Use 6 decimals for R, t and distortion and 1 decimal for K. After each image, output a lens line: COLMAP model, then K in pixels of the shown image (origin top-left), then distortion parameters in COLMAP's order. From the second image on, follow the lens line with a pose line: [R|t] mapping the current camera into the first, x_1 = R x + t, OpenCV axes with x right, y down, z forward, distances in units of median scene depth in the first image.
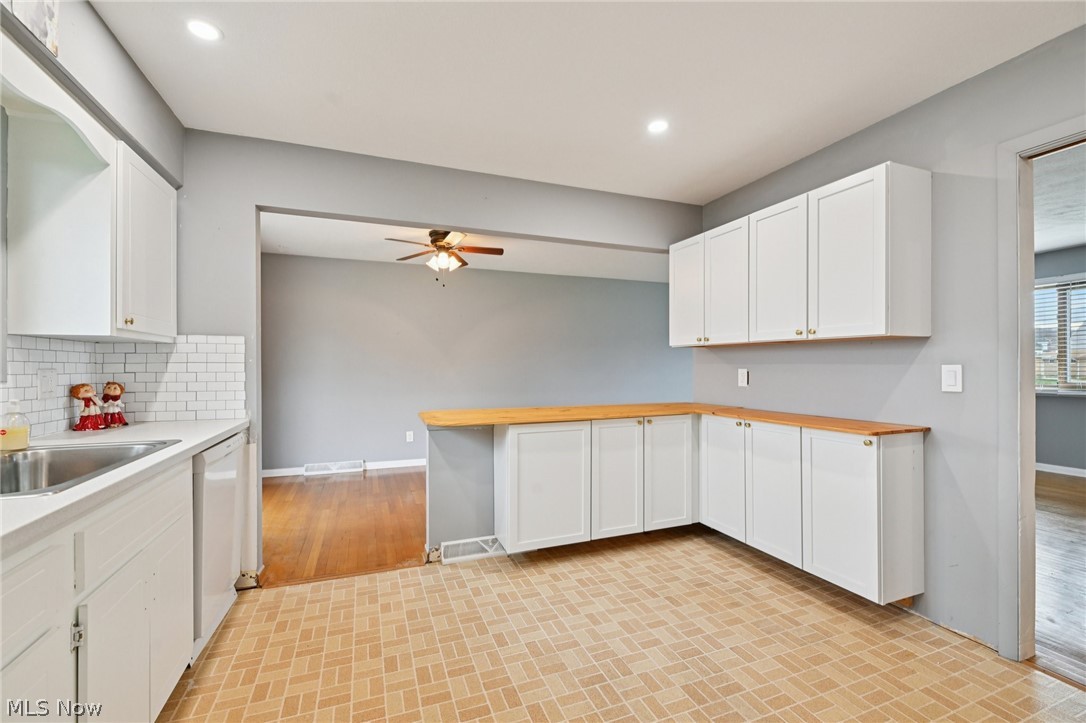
lens RADIAL K [[462.7, 0, 542.9], [0, 462.7, 365.4], [0, 0, 1]] dist [-0.003574, -0.002482]
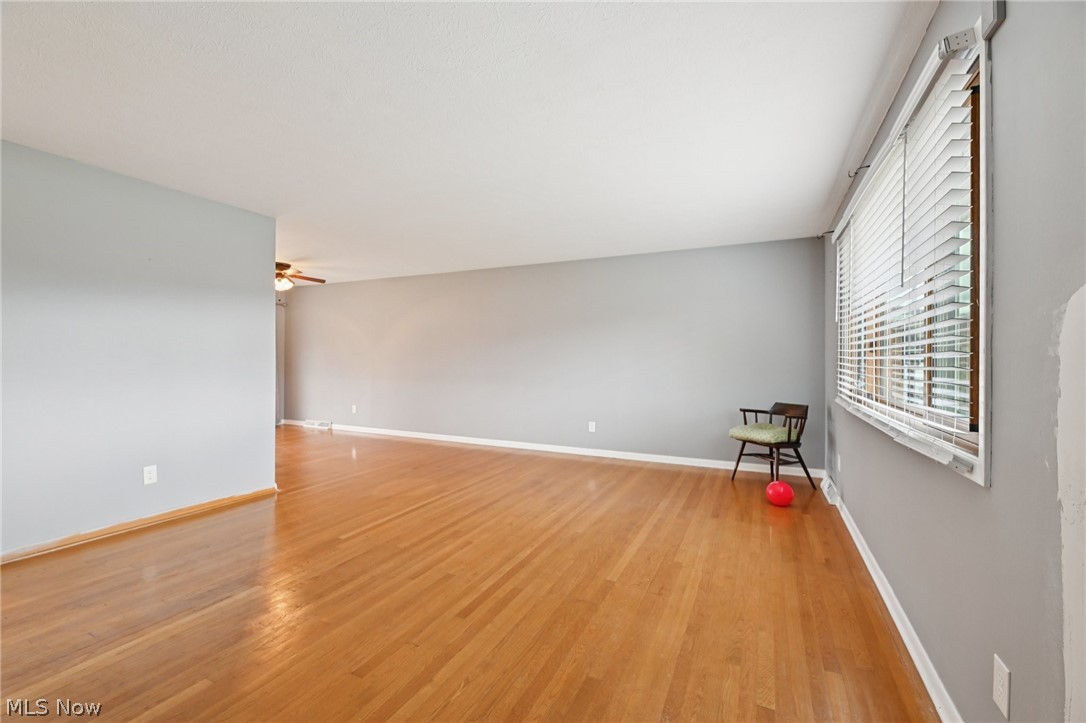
lens RADIAL K [[462.7, 0, 545.4], [0, 462.7, 359.9], [0, 0, 1]] dist [-0.003574, -0.002482]
pose [[0.690229, 0.011983, -0.723492, 2.759842], [-0.012553, 0.999911, 0.004585, -0.015959], [0.723482, 0.005917, 0.690318, 1.185668]]
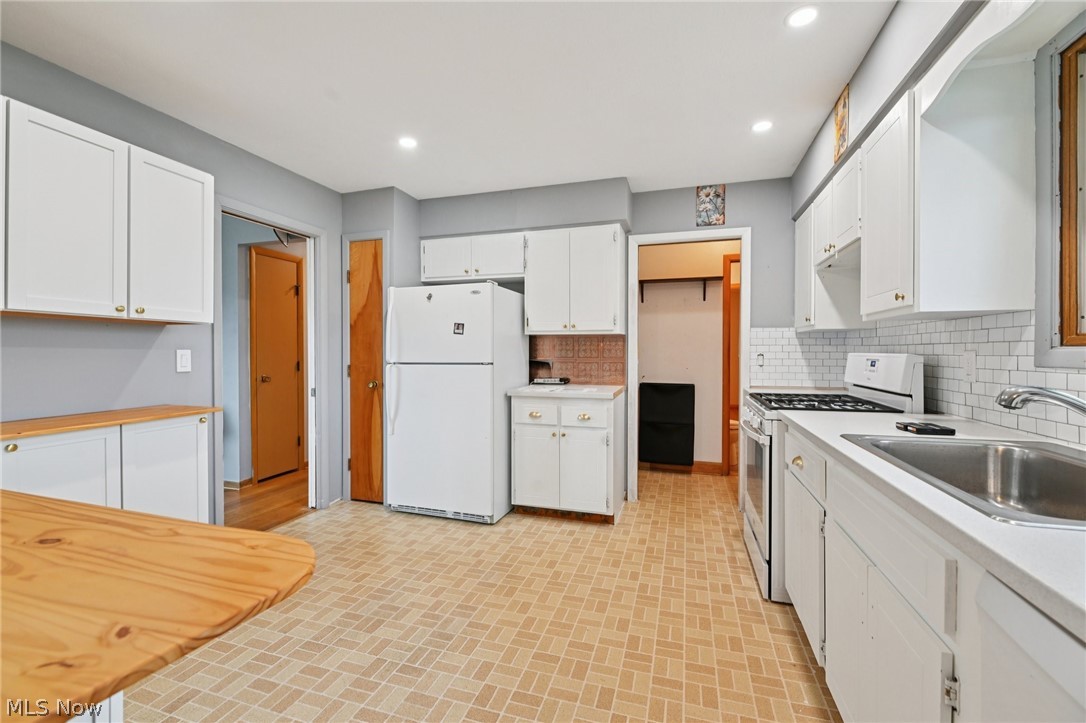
lens RADIAL K [[462.7, 0, 536.4], [0, 462.7, 356.4], [0, 0, 1]] dist [-0.003574, -0.002482]
pose [[-0.773120, -0.004639, 0.634243, -0.580369], [0.001223, 0.999960, 0.008805, 0.006478], [-0.634259, 0.007583, -0.773083, 1.286184]]
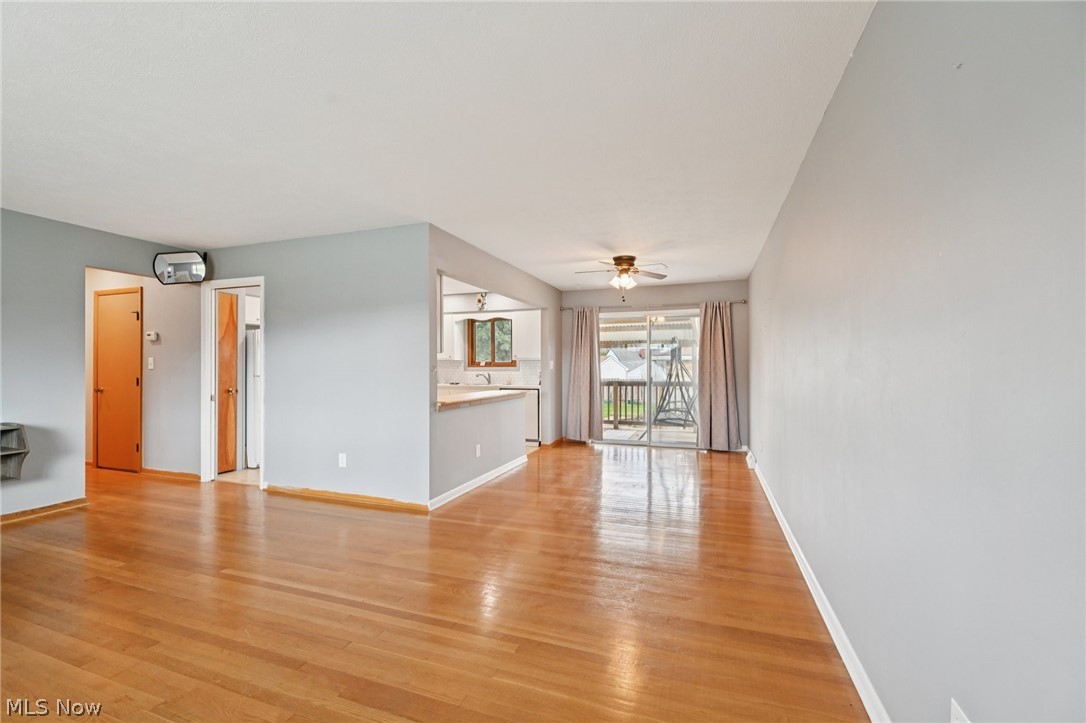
lens RADIAL K [[462.7, 0, 539.4], [0, 462.7, 364.7], [0, 0, 1]] dist [-0.003574, -0.002482]
pose [[-0.660739, 0.000067, -0.750616, 1.665377], [0.003910, 0.999987, -0.003352, -0.005676], [0.750606, -0.005149, -0.660731, 3.216271]]
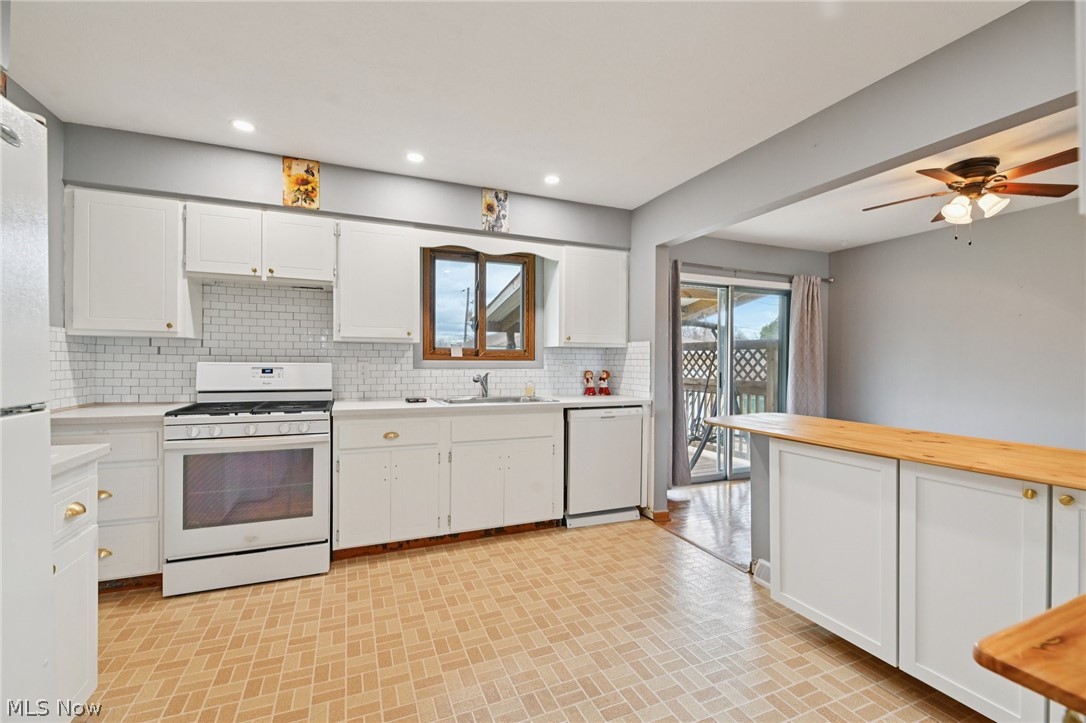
lens RADIAL K [[462.7, 0, 538.3], [0, 462.7, 364.5], [0, 0, 1]] dist [-0.003574, -0.002482]
pose [[0.019835, 0.011281, -0.999740, 0.869714], [-0.006510, 0.999917, 0.011154, -0.004959], [0.999782, 0.006287, 0.019907, 0.706556]]
